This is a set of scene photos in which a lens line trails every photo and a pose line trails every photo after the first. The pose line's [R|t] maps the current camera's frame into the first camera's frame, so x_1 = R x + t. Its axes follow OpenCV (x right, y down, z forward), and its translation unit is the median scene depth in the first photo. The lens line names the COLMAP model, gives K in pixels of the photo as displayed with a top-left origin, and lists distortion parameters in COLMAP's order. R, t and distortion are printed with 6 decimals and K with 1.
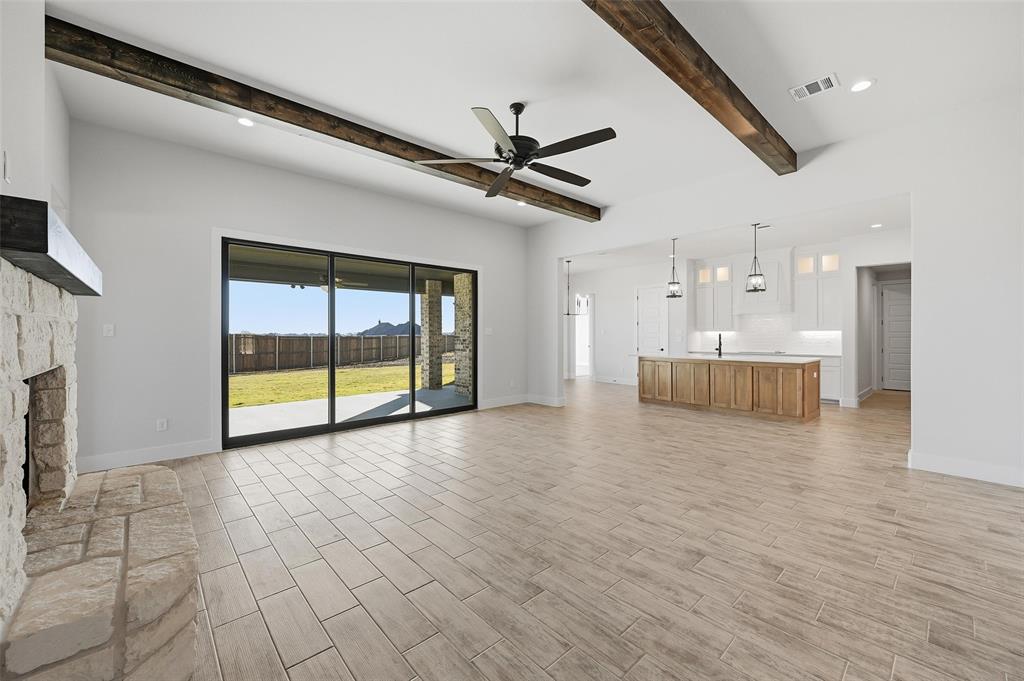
lens RADIAL K [[403.7, 0, 519.3], [0, 403.7, 333.4], [0, 0, 1]] dist [-0.000375, 0.000501]
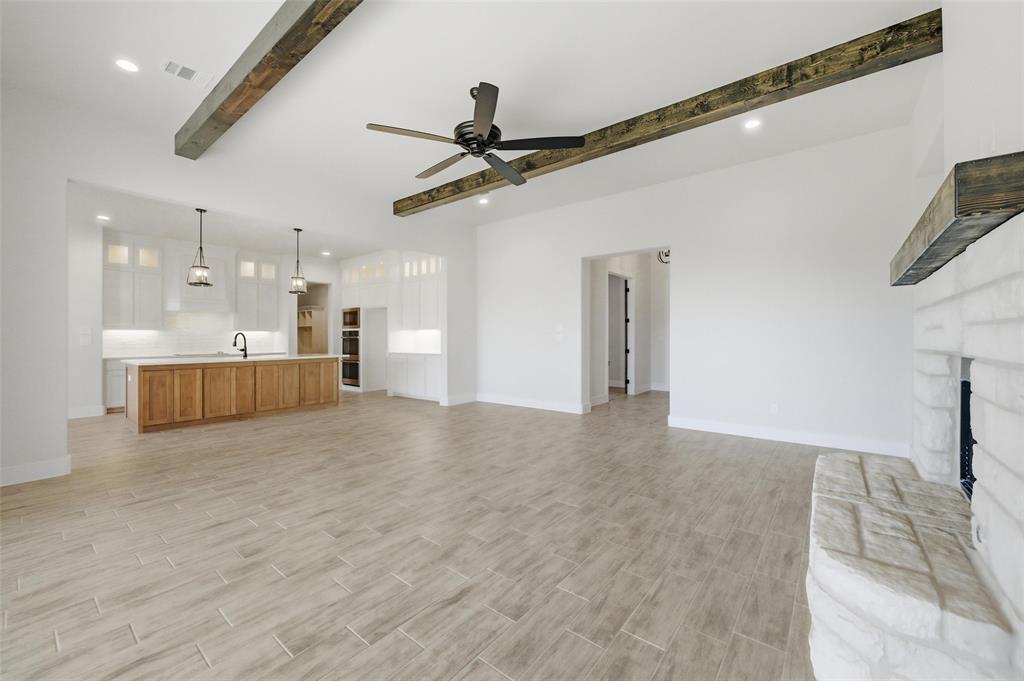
lens RADIAL K [[403.7, 0, 516.6], [0, 403.7, 342.7], [0, 0, 1]] dist [-0.000375, 0.000501]
pose [[-0.153545, -0.008717, 0.988103, -1.055415], [-0.002273, 0.999962, 0.008469, 0.034554], [-0.988139, -0.000946, -0.153559, 1.170161]]
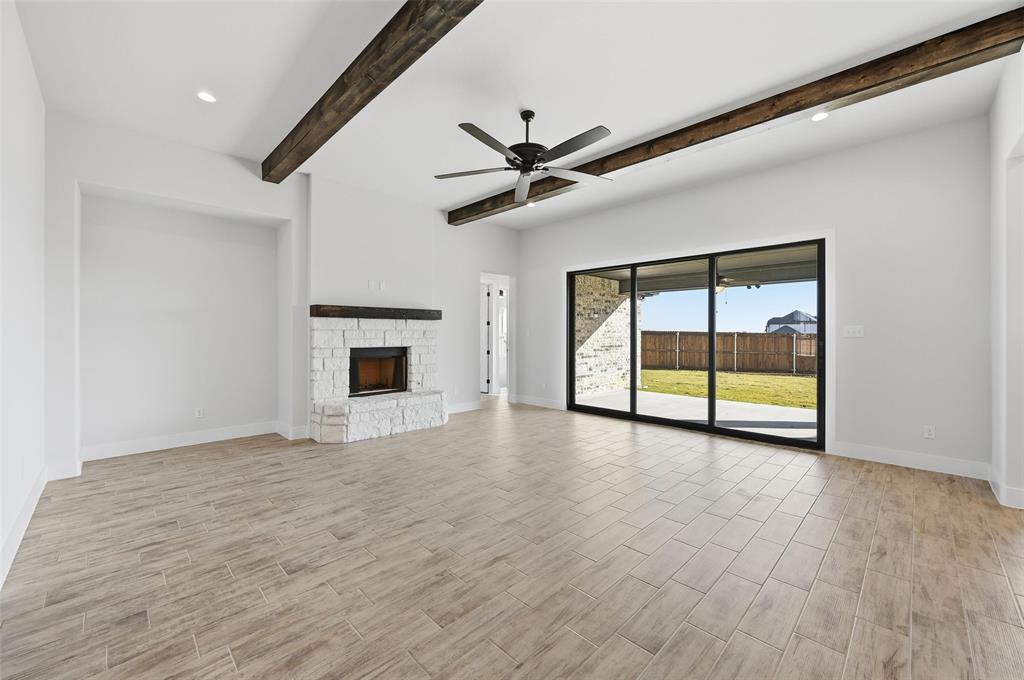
lens RADIAL K [[403.7, 0, 513.5], [0, 403.7, 334.2], [0, 0, 1]] dist [-0.000375, 0.000501]
pose [[0.044048, 0.002251, -0.999027, 1.129574], [-0.000175, 0.999997, 0.002246, -0.007400], [0.999029, 0.000075, 0.044048, 1.021493]]
